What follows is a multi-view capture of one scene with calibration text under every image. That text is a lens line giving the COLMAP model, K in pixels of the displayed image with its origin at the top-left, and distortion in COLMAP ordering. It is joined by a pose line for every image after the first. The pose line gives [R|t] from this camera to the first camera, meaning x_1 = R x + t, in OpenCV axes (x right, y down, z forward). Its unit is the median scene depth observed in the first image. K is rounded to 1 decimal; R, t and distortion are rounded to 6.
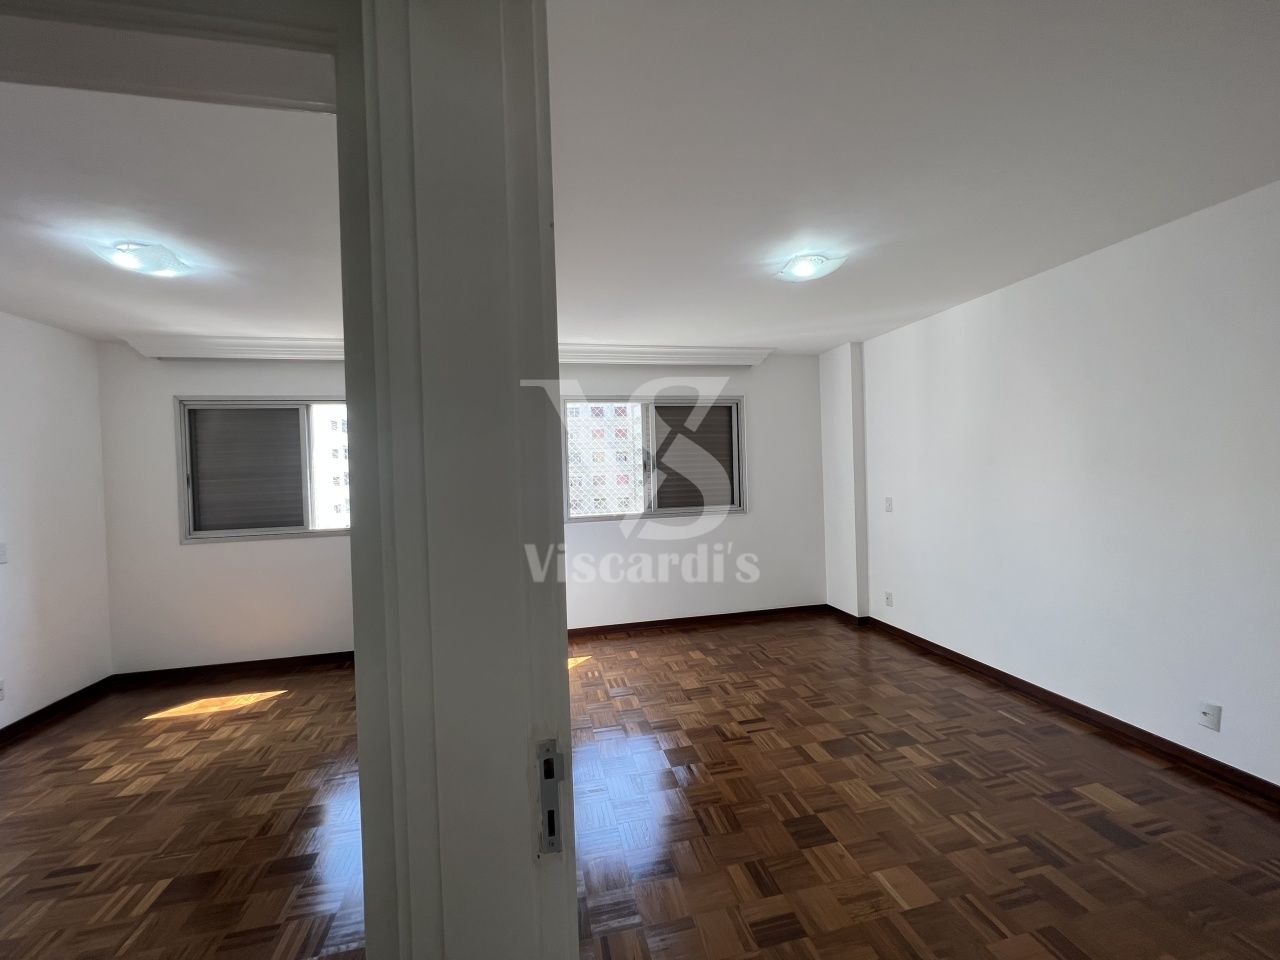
lens RADIAL K [[512.7, 0, 636.1], [0, 512.7, 476.7], [0, 0, 1]] dist [-0.003020, 0.001060]
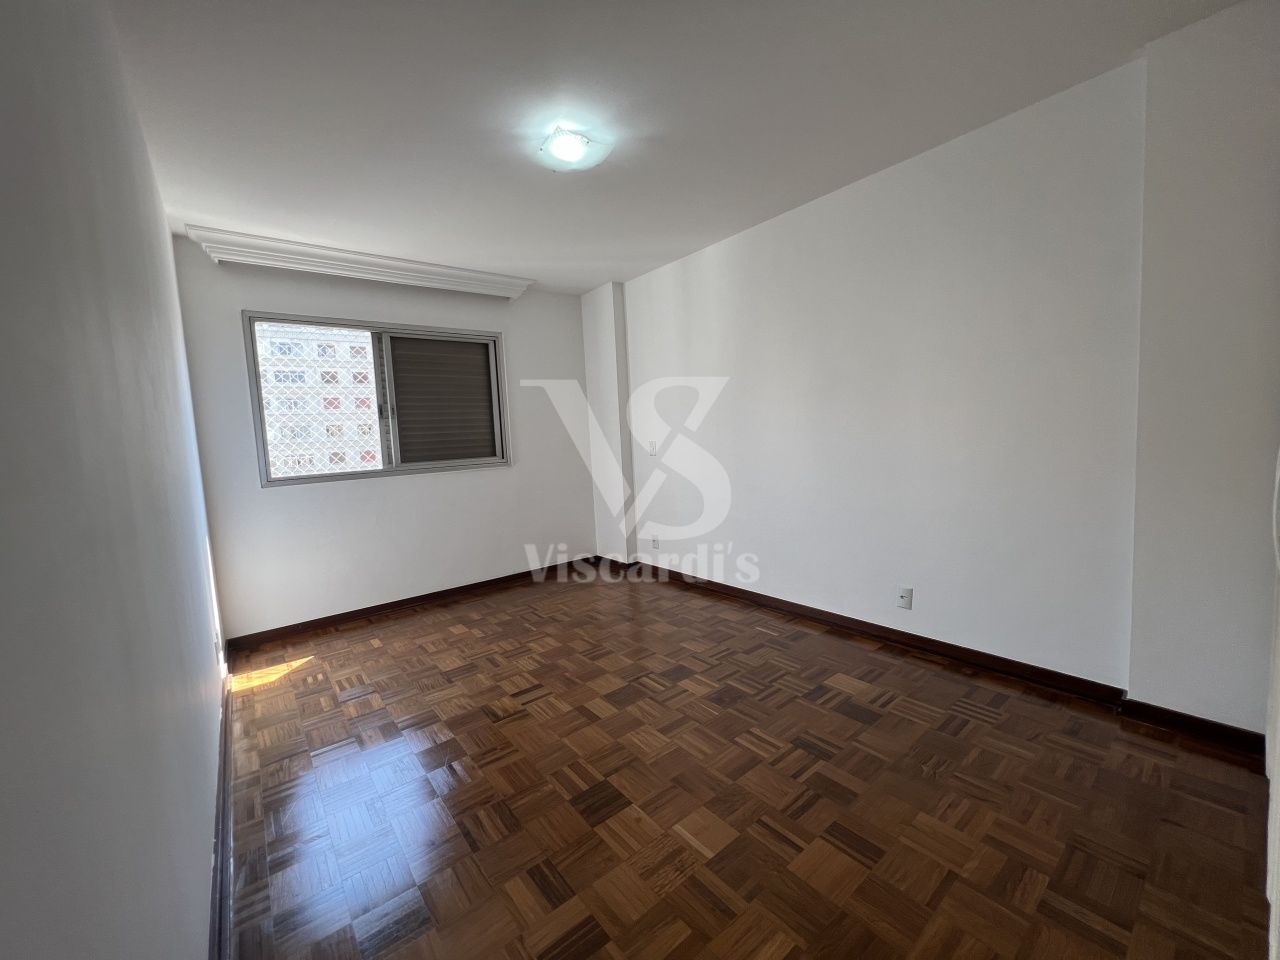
lens RADIAL K [[512.7, 0, 636.1], [0, 512.7, 476.7], [0, 0, 1]] dist [-0.003020, 0.001060]
pose [[0.897803, -0.050081, 0.437541, 0.033062], [0.027604, 0.997959, 0.057585, 0.076134], [-0.439531, -0.039622, 0.897353, 0.165730]]
